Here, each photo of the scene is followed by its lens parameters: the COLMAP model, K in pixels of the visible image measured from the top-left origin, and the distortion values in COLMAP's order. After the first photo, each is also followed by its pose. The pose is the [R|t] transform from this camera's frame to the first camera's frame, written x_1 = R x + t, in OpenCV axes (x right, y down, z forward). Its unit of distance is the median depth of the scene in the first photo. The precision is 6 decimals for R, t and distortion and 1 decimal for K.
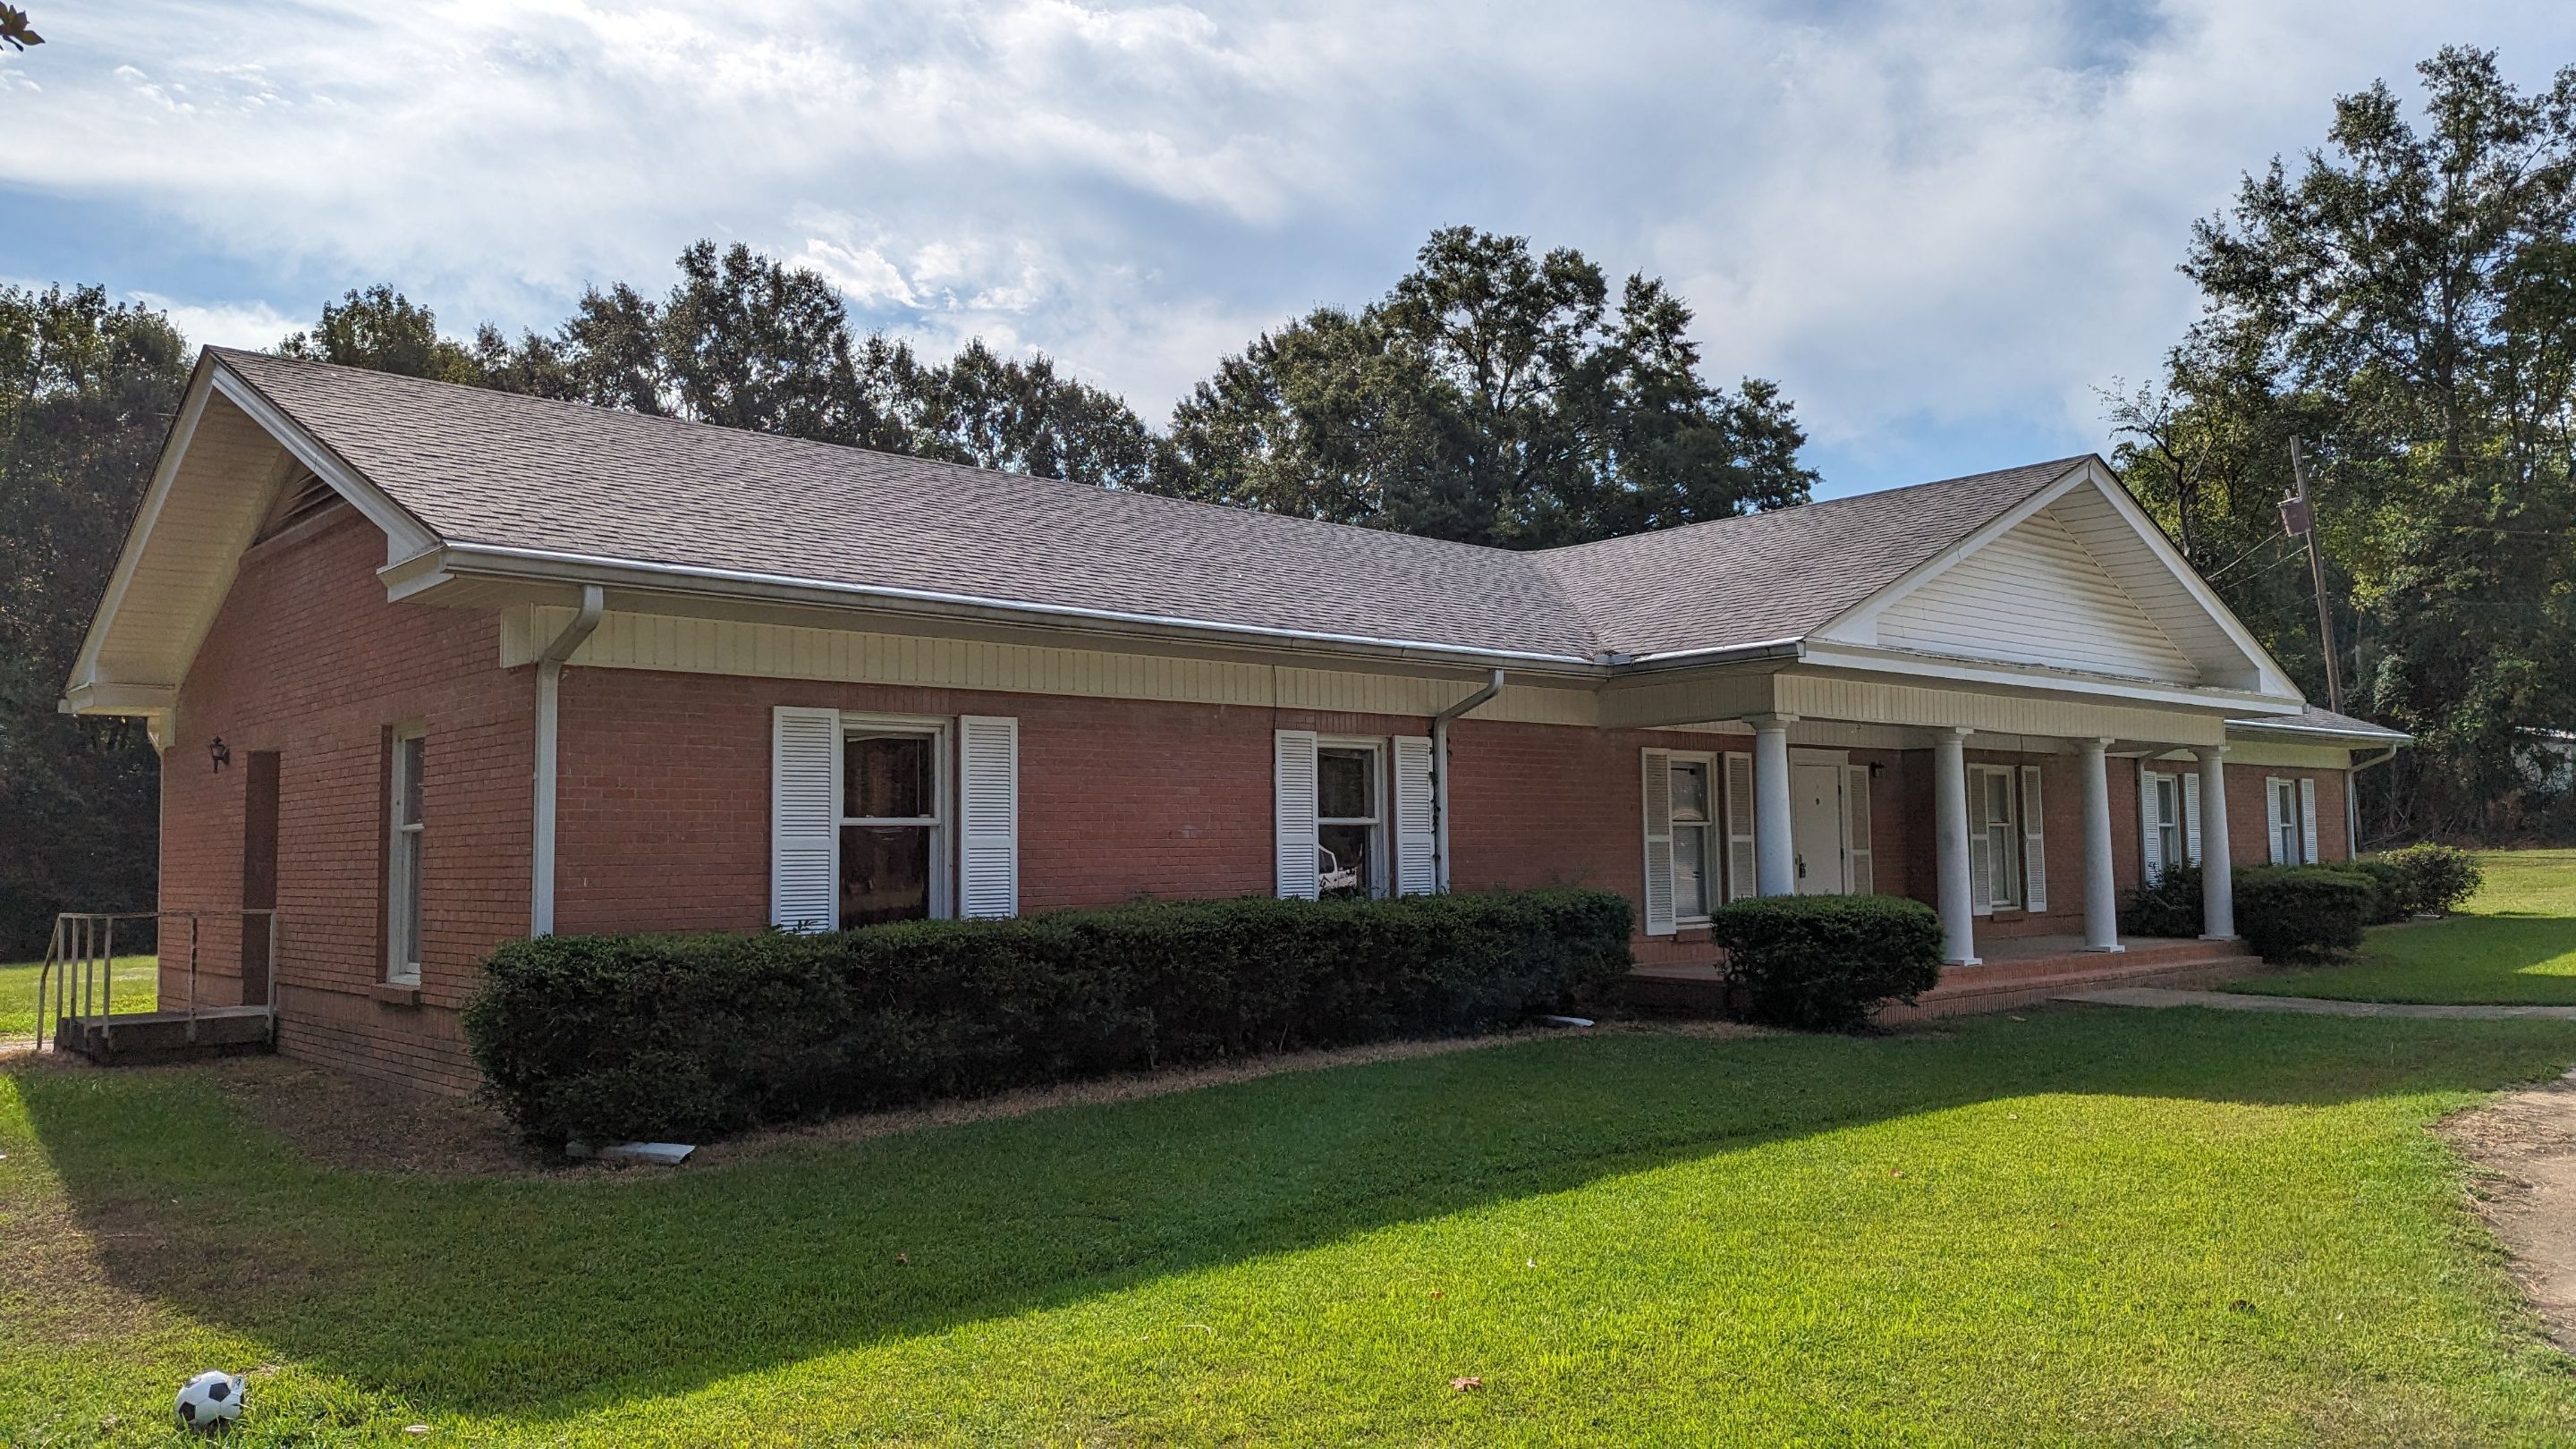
lens RADIAL K [[1819.8, 0, 1295.6], [0, 1819.8, 745.7], [0, 0, 1]] dist [0.069803, -0.064267]
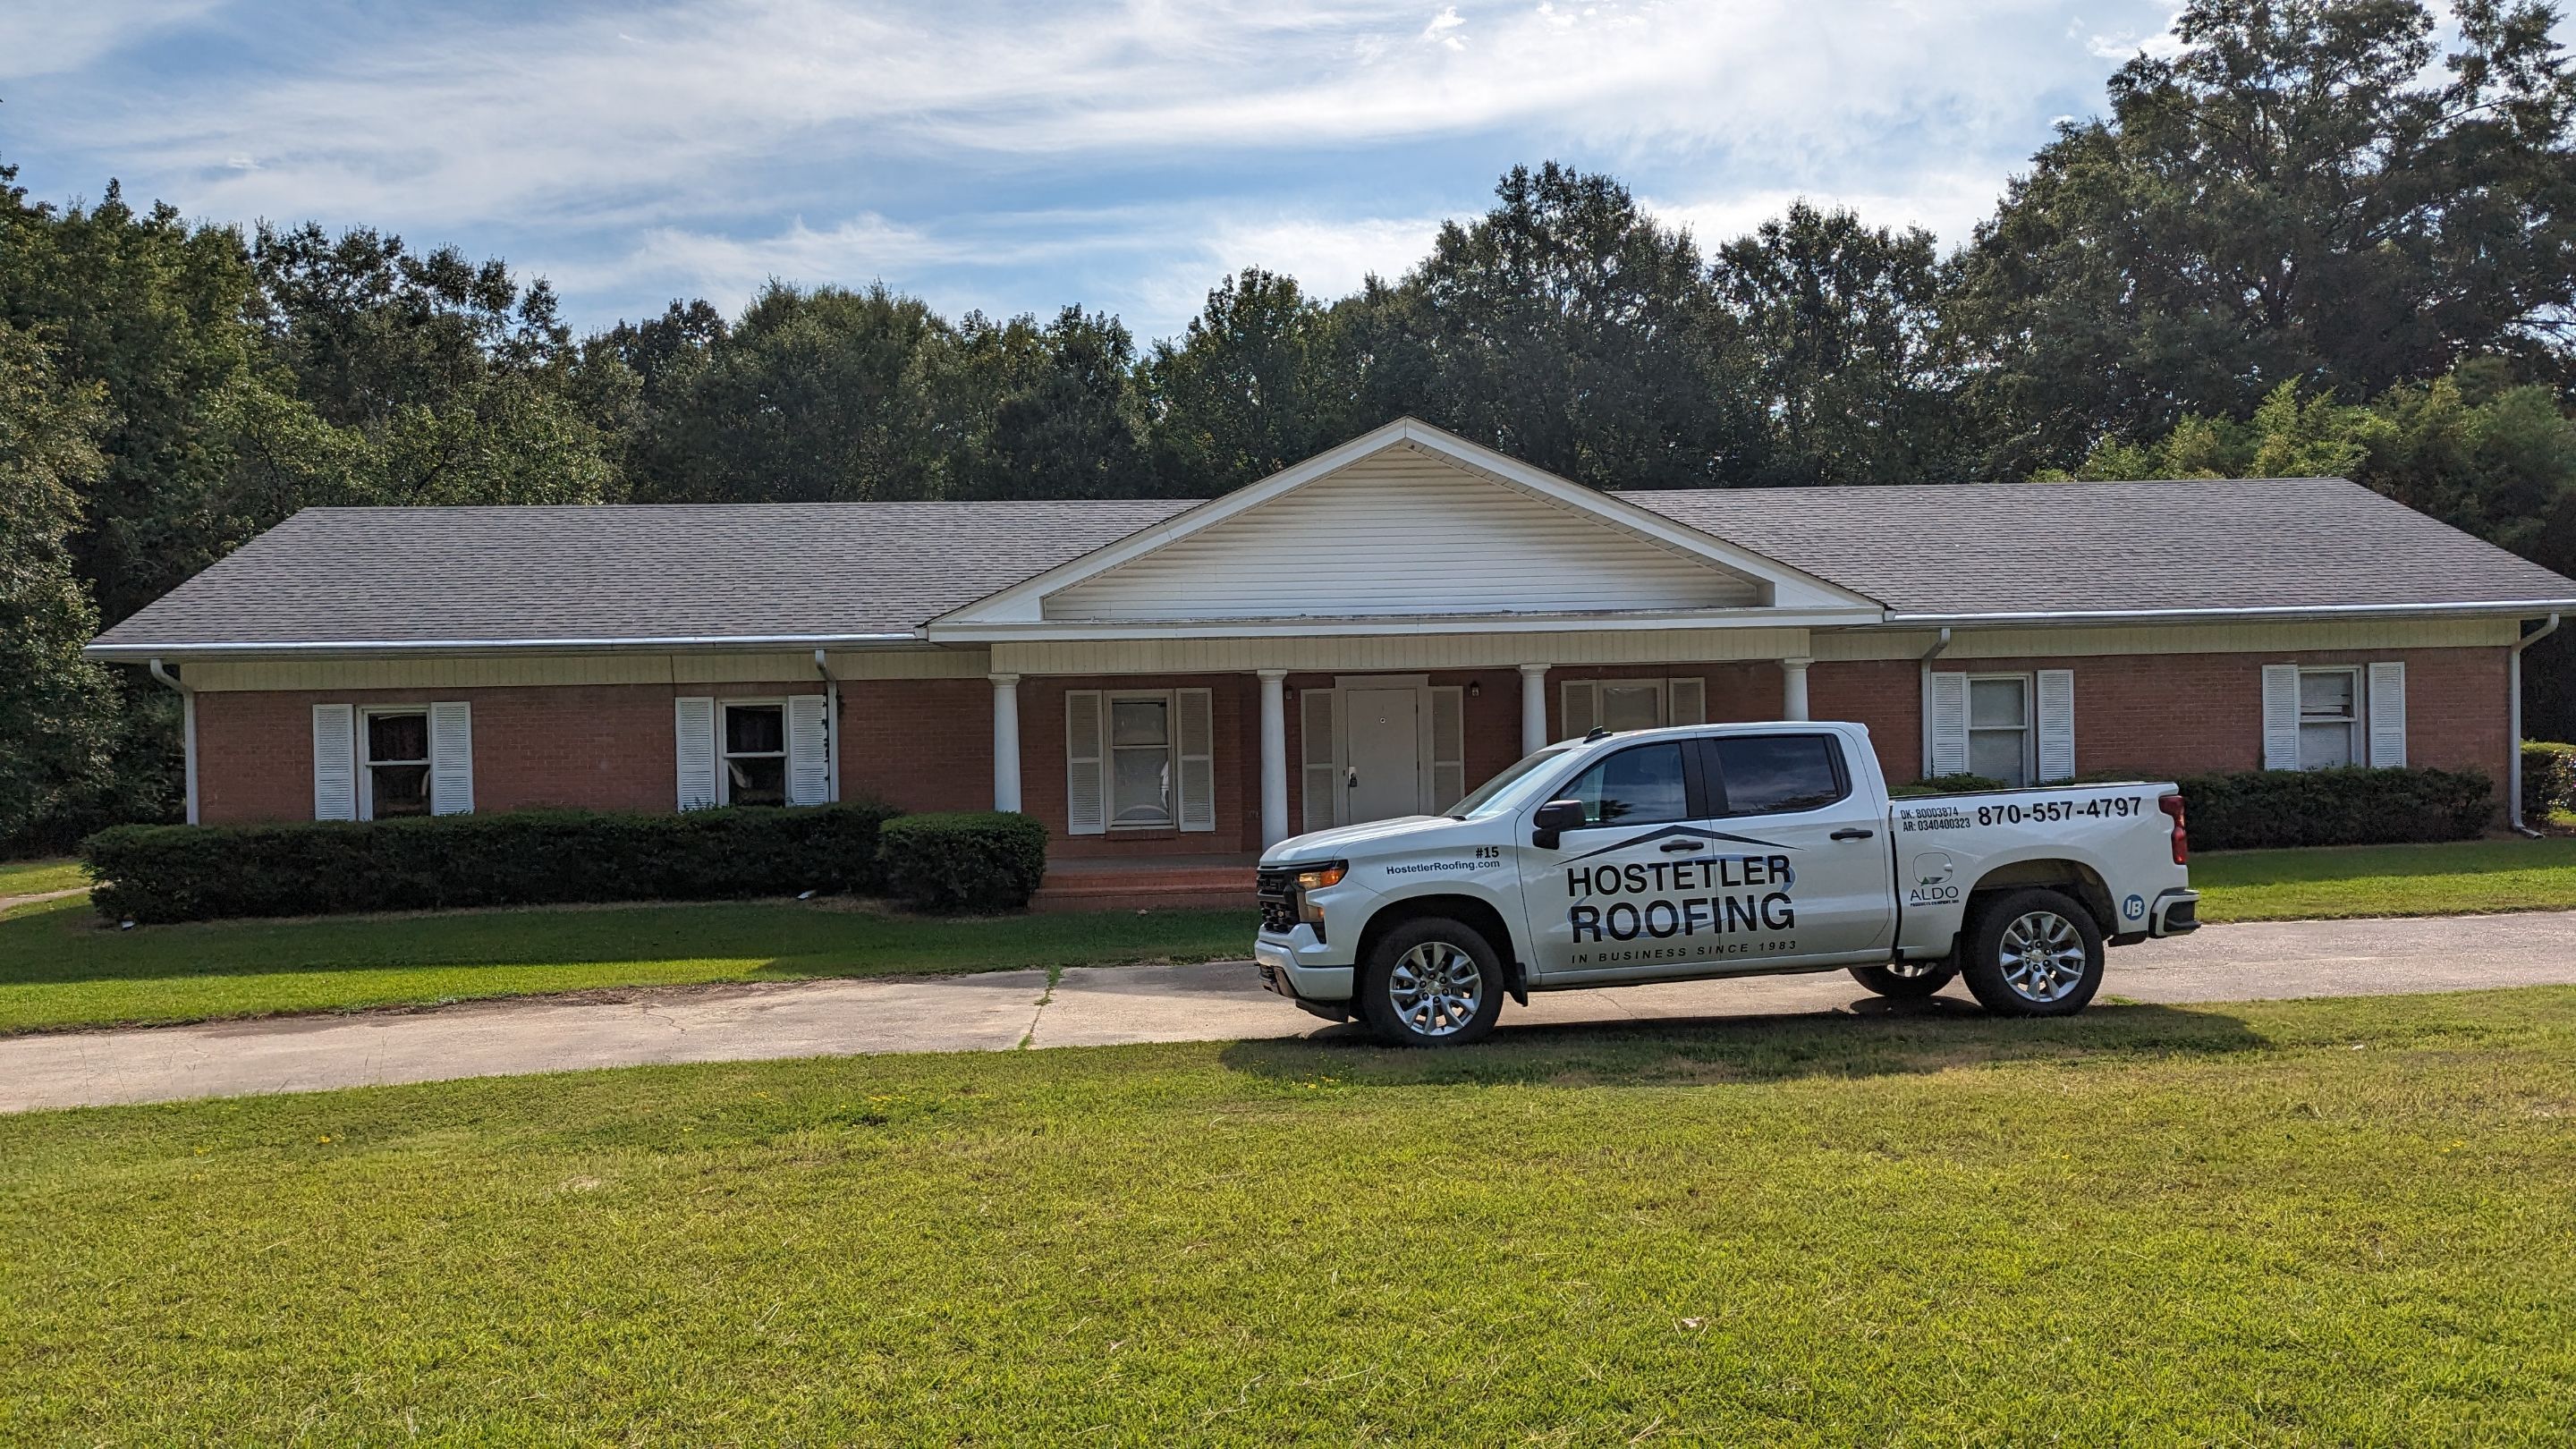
lens RADIAL K [[1819.8, 0, 1295.6], [0, 1819.8, 745.7], [0, 0, 1]] dist [0.069803, -0.064267]
pose [[0.771241, 0.010424, -0.636458, 0.450167], [0.047266, 0.996168, 0.073591, -0.018678], [0.634786, -0.086839, 0.767793, 0.042876]]
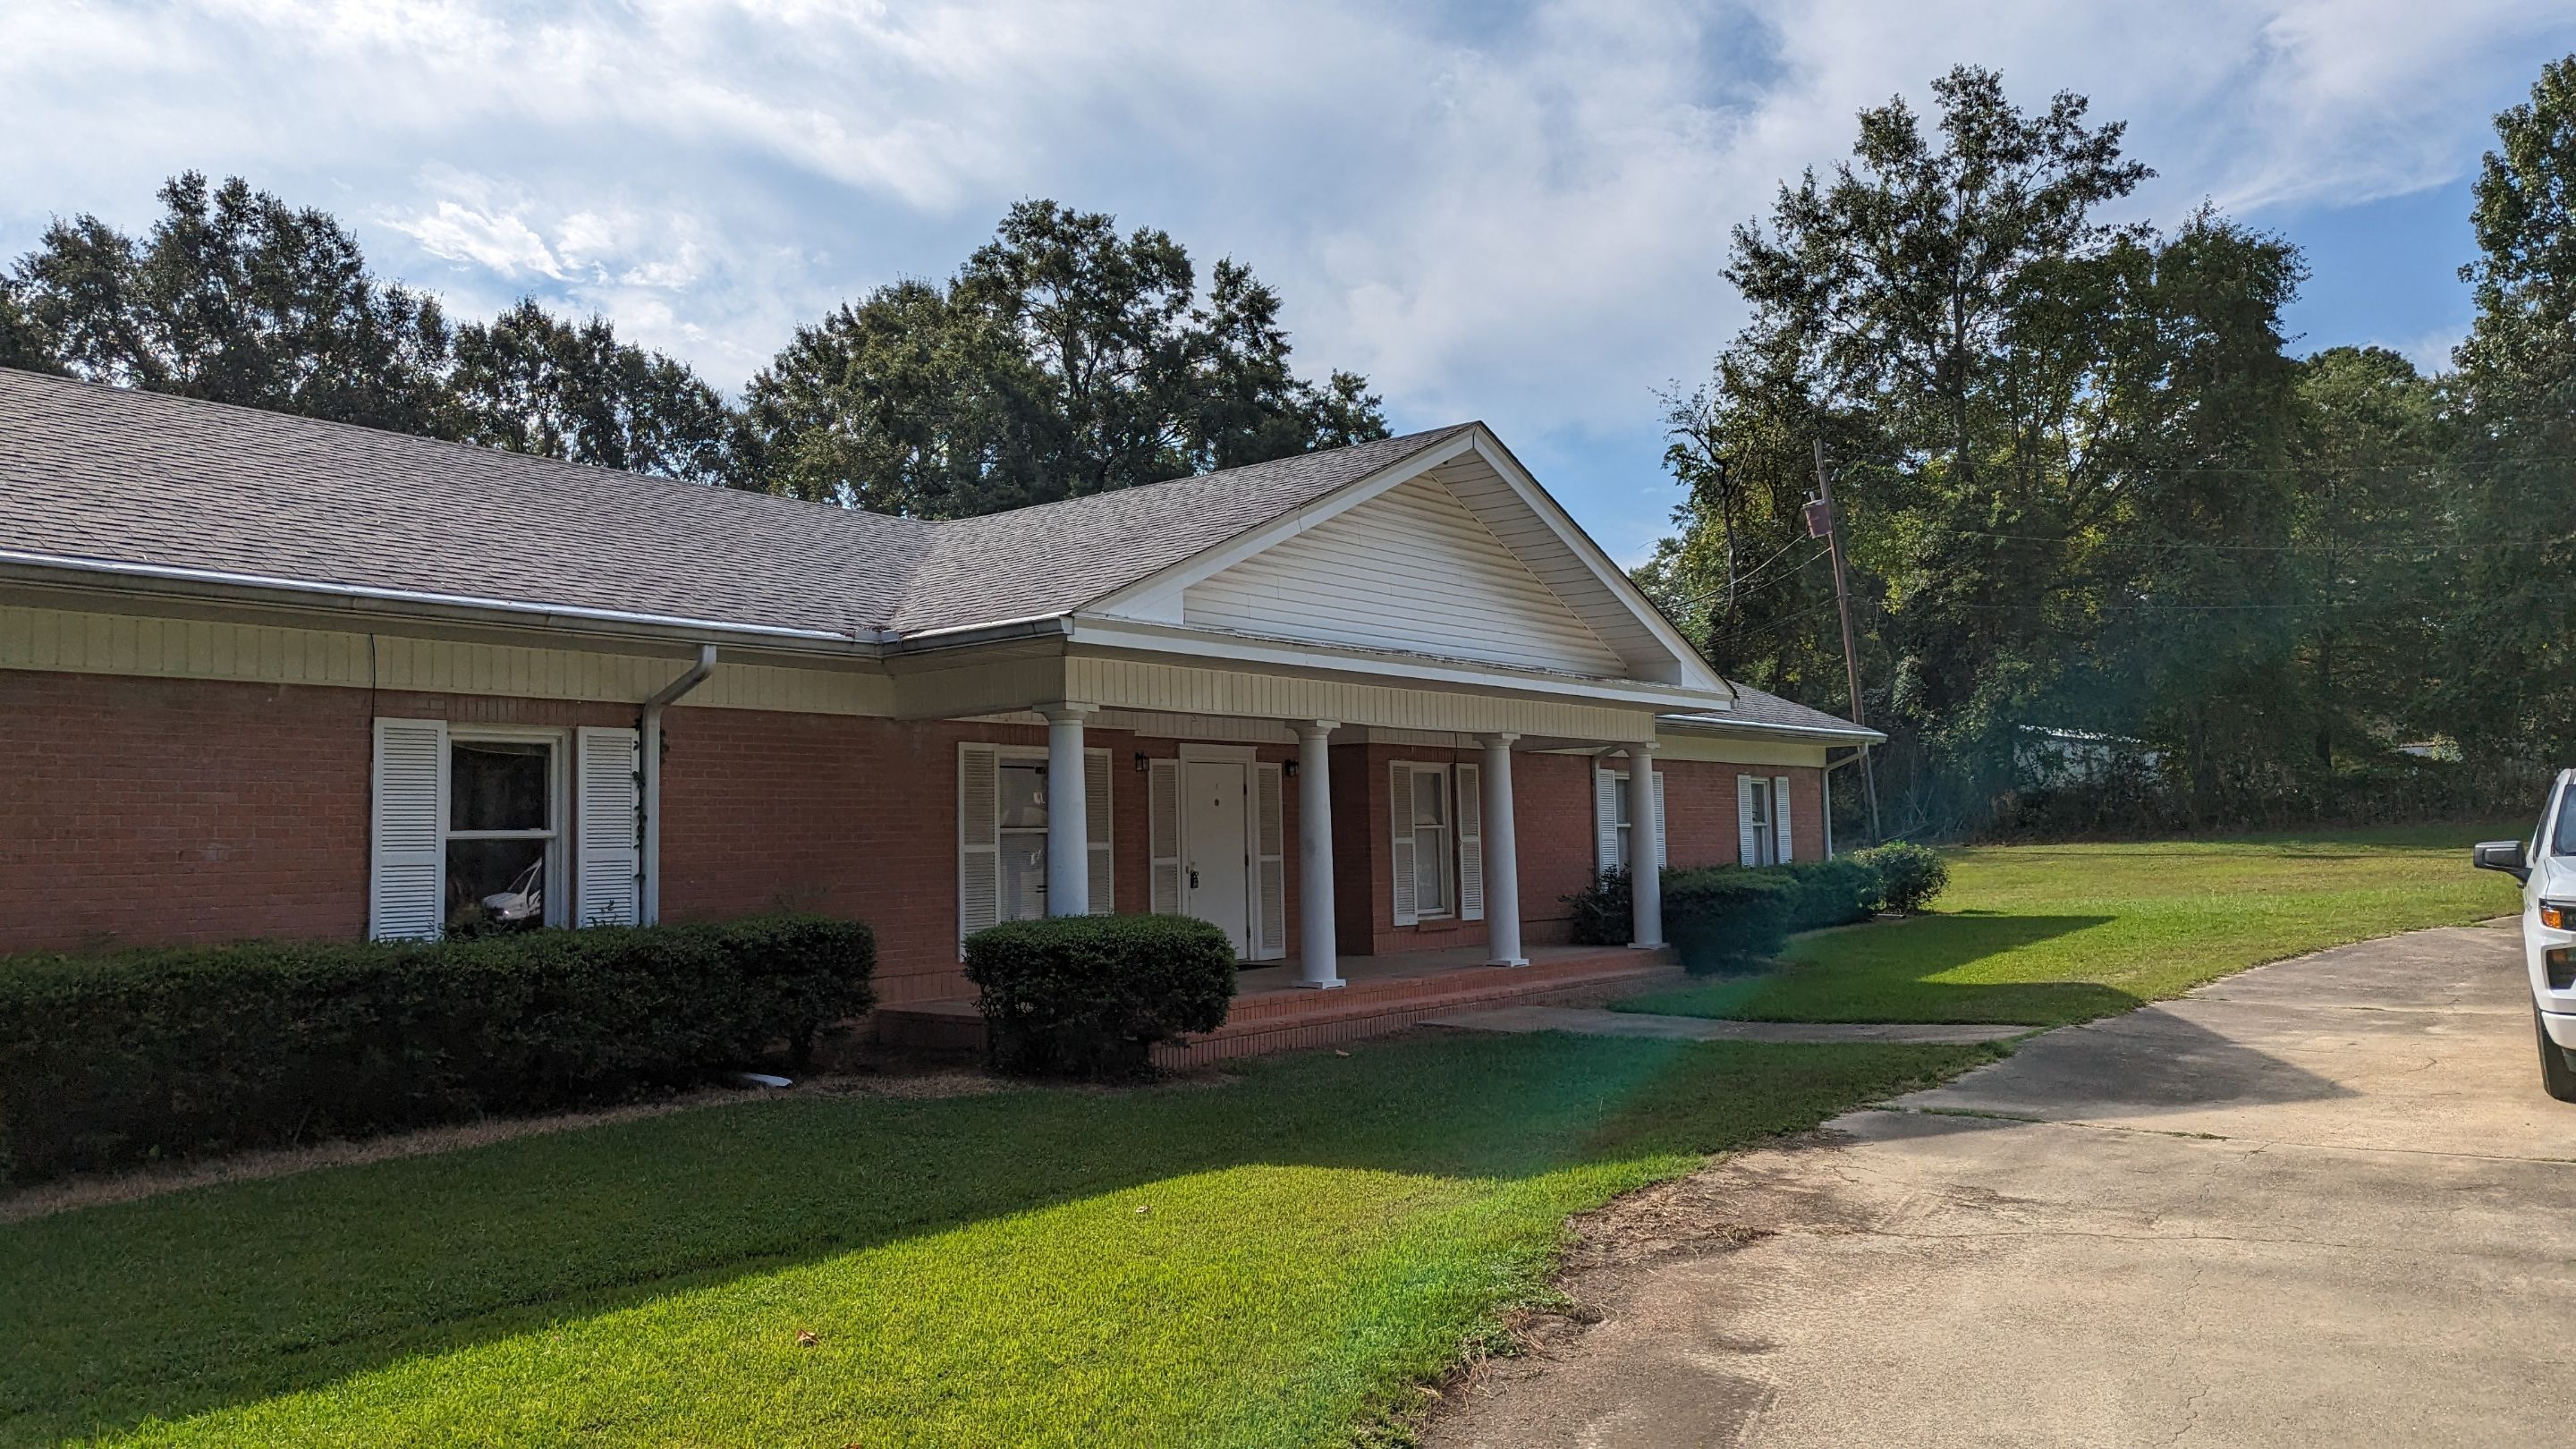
lens RADIAL K [[1821.5, 0, 1288.0], [0, 1821.5, 724.5], [0, 0, 1]] dist [0.066868, -0.060927]
pose [[0.985789, 0.003618, 0.167947, 0.078475], [-0.001786, 0.999937, -0.011056, 0.000709], [-0.167977, 0.010599, 0.985734, 0.052577]]
